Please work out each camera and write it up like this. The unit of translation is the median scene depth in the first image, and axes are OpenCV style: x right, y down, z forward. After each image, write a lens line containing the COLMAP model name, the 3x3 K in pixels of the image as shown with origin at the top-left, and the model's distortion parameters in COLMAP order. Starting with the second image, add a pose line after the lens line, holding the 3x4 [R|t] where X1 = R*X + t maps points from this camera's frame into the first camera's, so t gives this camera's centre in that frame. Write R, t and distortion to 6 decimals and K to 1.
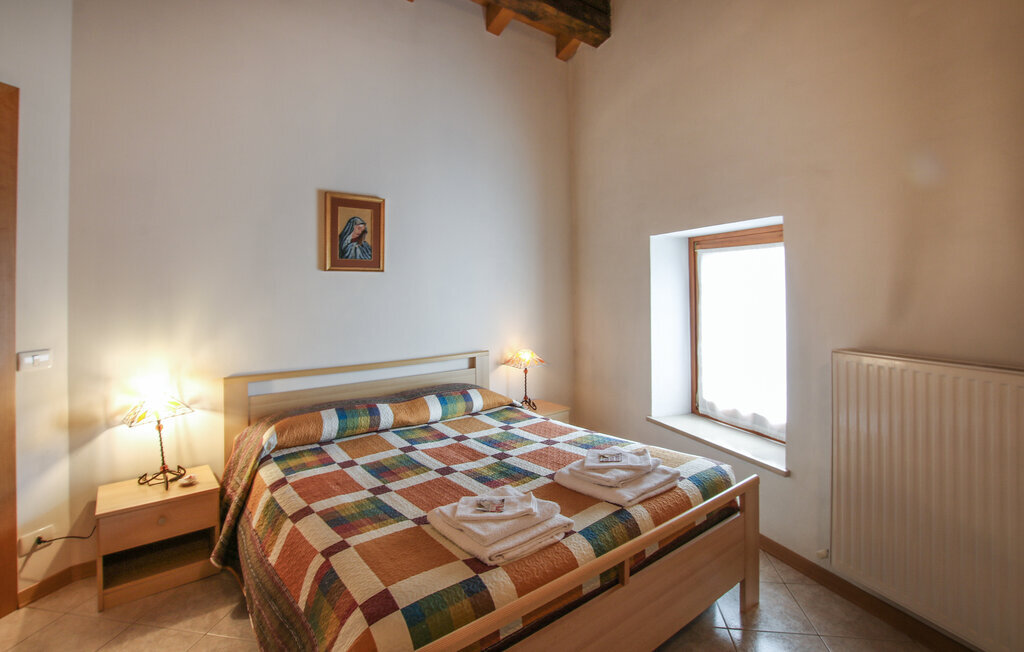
lens RADIAL K [[493.3, 0, 507.6], [0, 493.3, 329.3], [0, 0, 1]] dist [-0.036696, 0.006155]
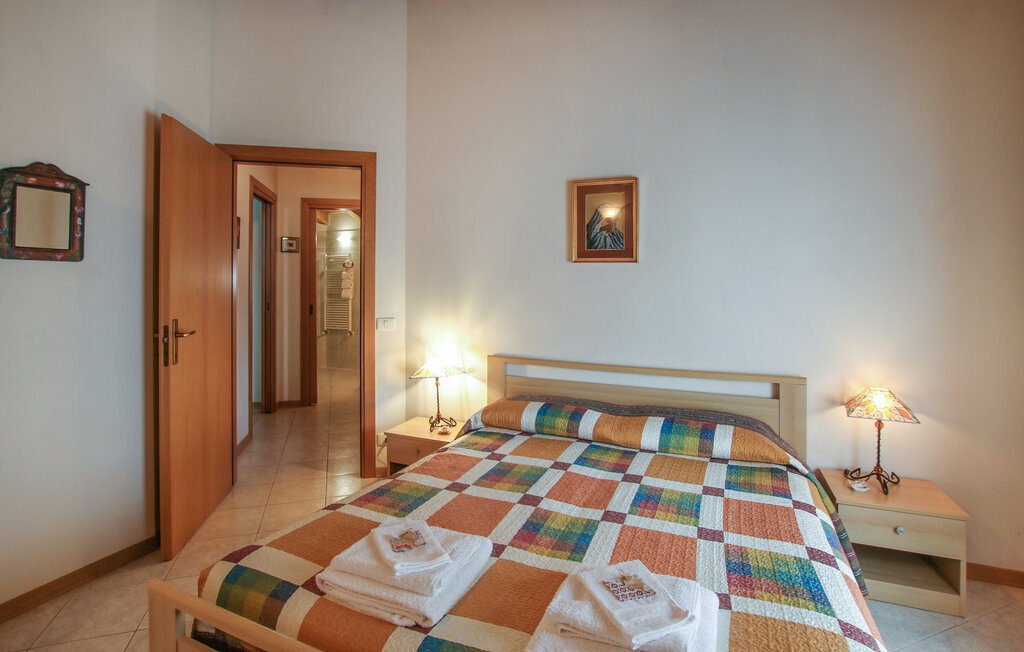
lens RADIAL K [[493.3, 0, 508.7], [0, 493.3, 315.8], [0, 0, 1]] dist [-0.036696, 0.006155]
pose [[0.456657, 0.070135, -0.886874, 0.474964], [-0.082546, 0.995928, 0.036256, -0.041499], [0.885805, 0.056651, 0.460586, 0.470598]]
